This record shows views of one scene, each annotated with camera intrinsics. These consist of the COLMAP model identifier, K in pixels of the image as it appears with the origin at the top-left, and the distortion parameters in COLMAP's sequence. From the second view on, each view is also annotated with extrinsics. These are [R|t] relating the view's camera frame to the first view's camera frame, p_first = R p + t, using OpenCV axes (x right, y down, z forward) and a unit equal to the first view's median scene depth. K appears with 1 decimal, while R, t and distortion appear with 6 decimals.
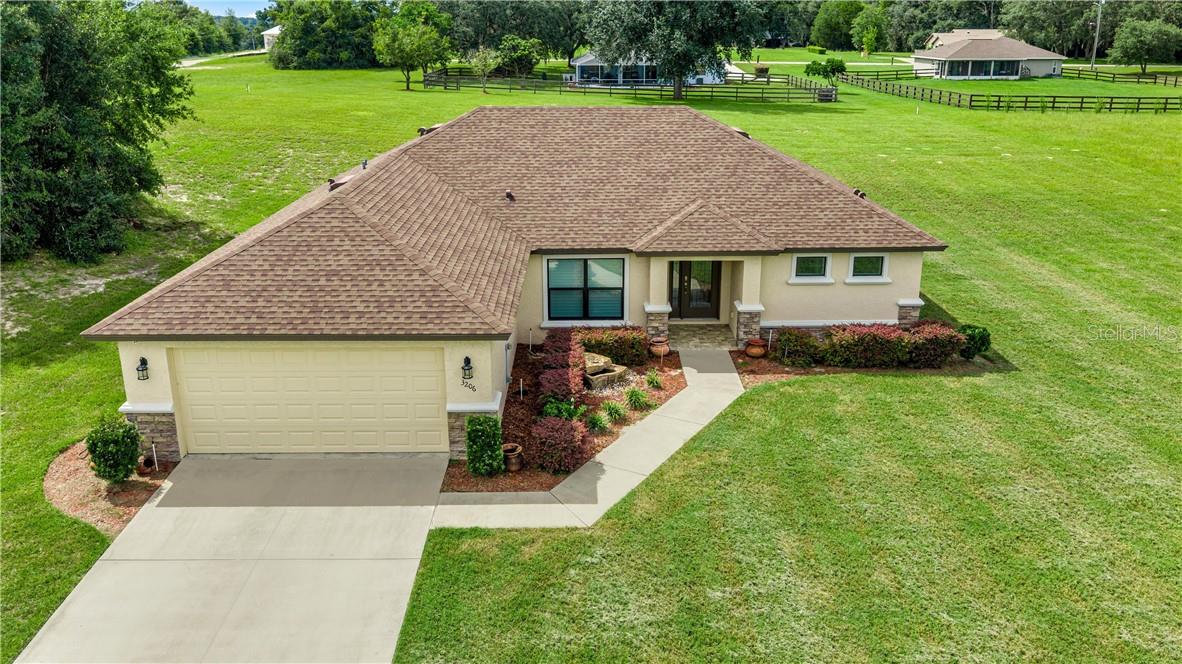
lens RADIAL K [[987.0, 0, 591.0], [0, 987.0, 332.0], [0, 0, 1]] dist [0.001510, 0.000705]
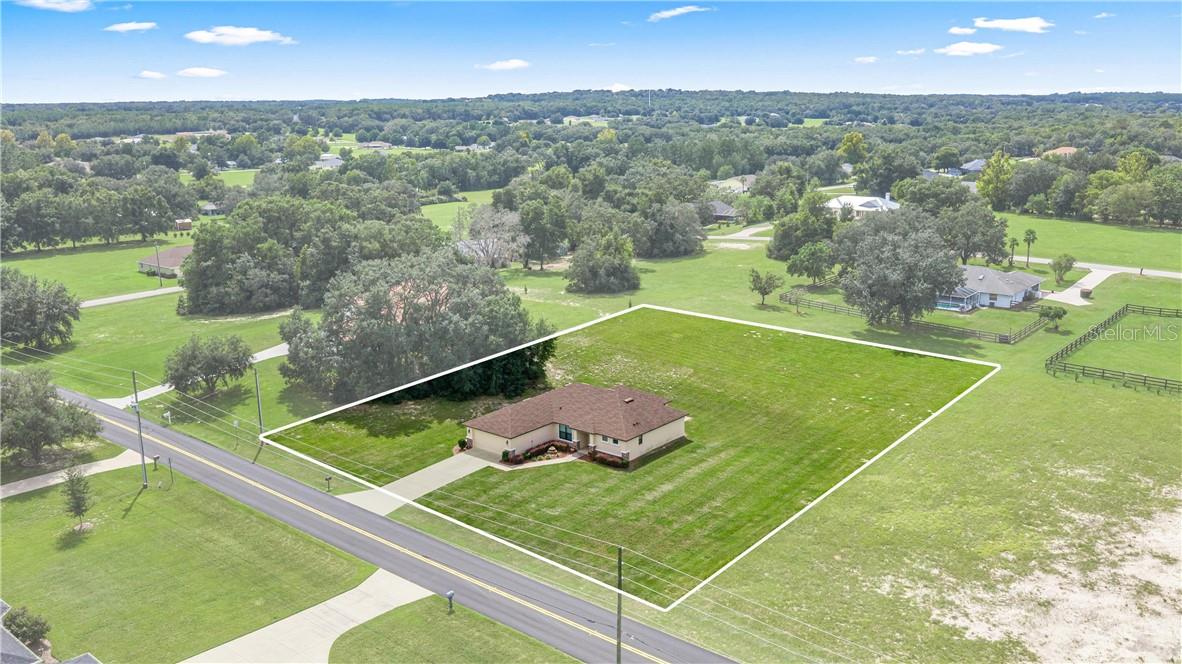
lens RADIAL K [[987.0, 0, 591.0], [0, 987.0, 332.0], [0, 0, 1]] dist [0.001510, 0.000705]
pose [[0.760198, 0.145435, -0.633204, 3.469898], [-0.183222, 0.983054, 0.005820, -0.658630], [0.623320, 0.111593, 0.773963, -2.958009]]
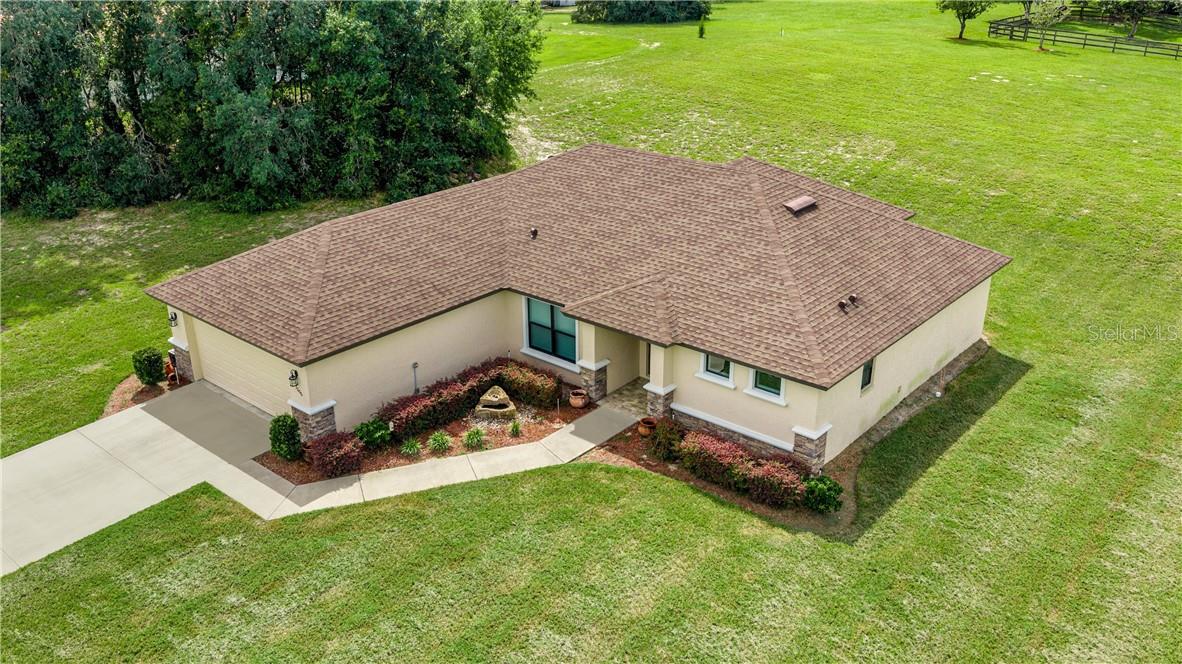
lens RADIAL K [[987.0, 0, 591.0], [0, 987.0, 332.0], [0, 0, 1]] dist [0.001510, 0.000705]
pose [[0.751311, 0.257350, -0.607703, 0.884727], [-0.193331, 0.966263, 0.170176, -0.299722], [0.630995, -0.010367, 0.775718, 0.186911]]
